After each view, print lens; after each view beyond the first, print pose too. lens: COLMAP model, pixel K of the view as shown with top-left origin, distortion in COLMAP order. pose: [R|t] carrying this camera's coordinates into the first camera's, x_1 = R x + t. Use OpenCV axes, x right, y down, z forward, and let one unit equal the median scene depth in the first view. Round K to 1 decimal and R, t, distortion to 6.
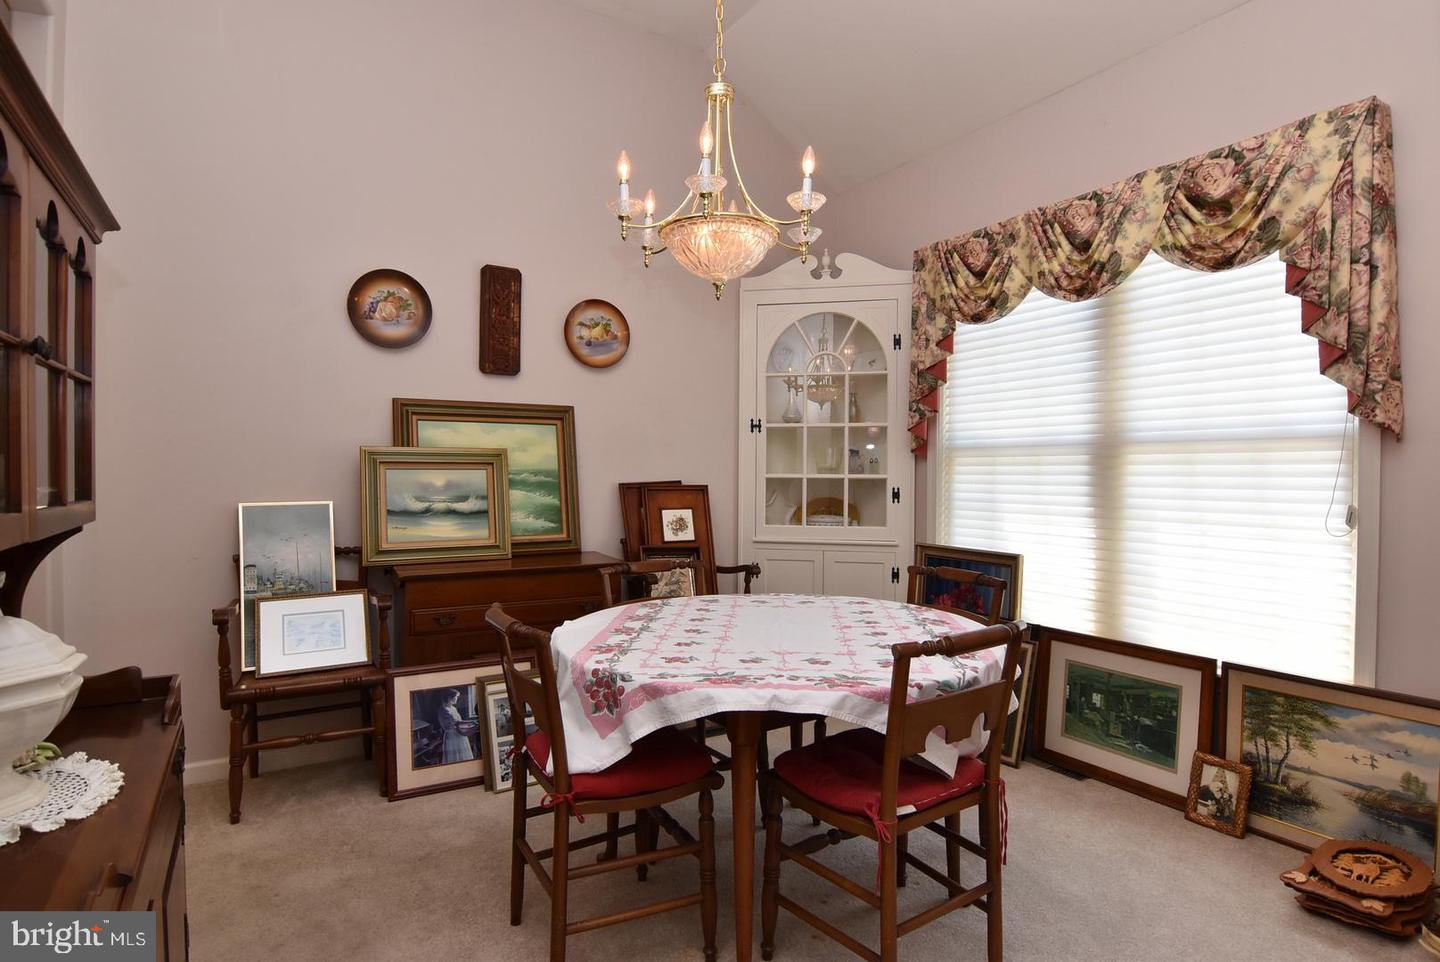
lens RADIAL K [[768.9, 0, 720.2], [0, 768.9, 480.9], [0, 0, 1]] dist [-0.004851, -0.014854]
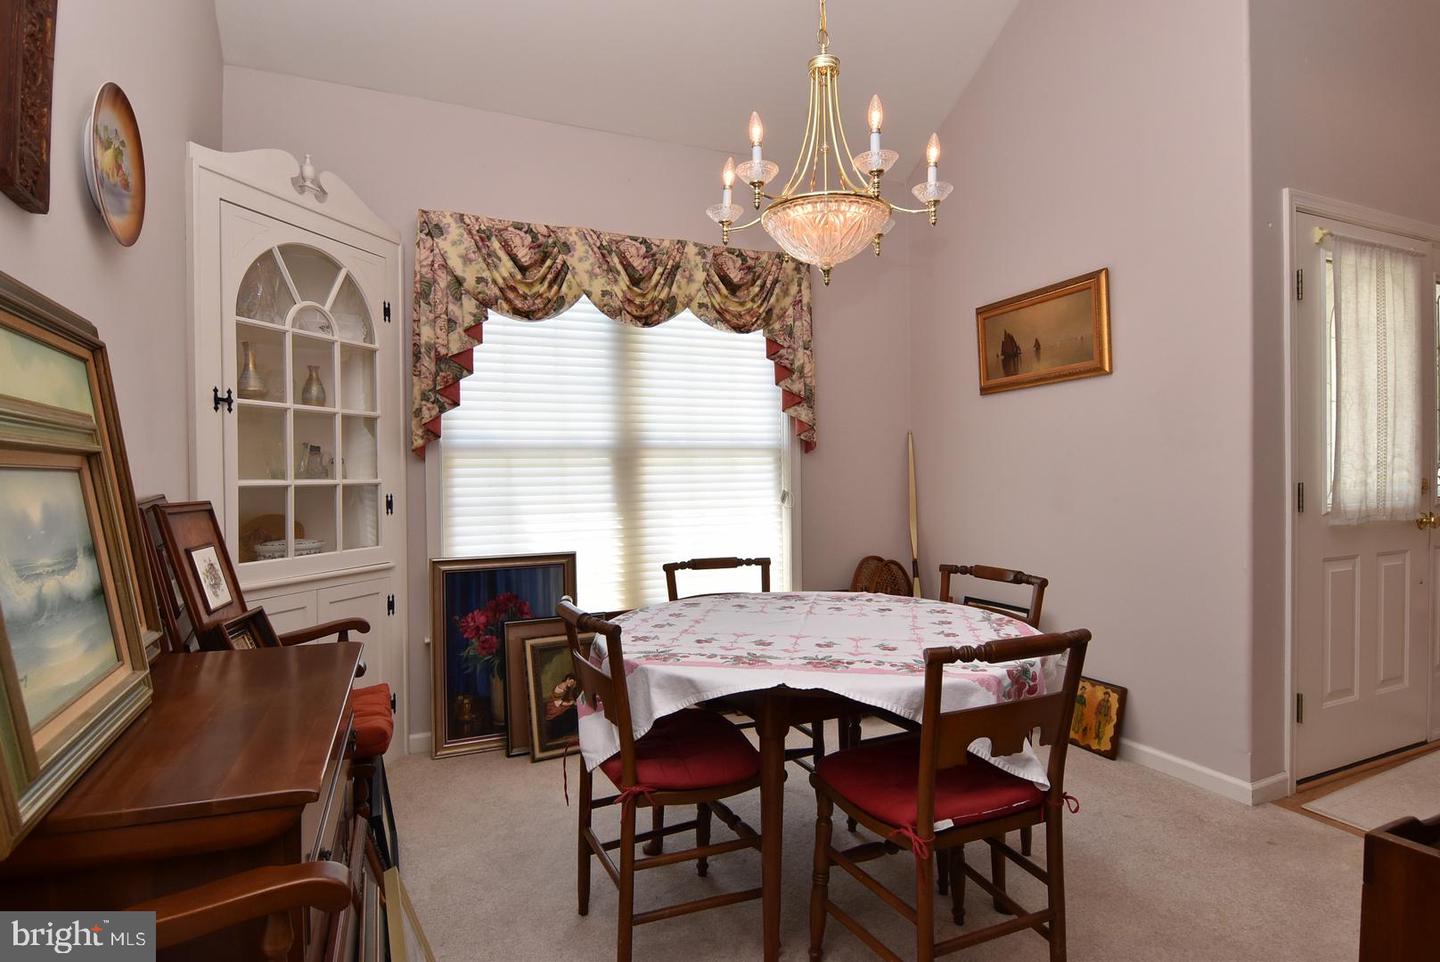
lens RADIAL K [[768.9, 0, 721.4], [0, 768.9, 478.6], [0, 0, 1]] dist [-0.004851, -0.014854]
pose [[0.095184, -0.010563, 0.995404, -0.633754], [0.025467, 0.999642, 0.008173, -0.006918], [-0.995134, 0.024572, 0.095419, 0.696627]]
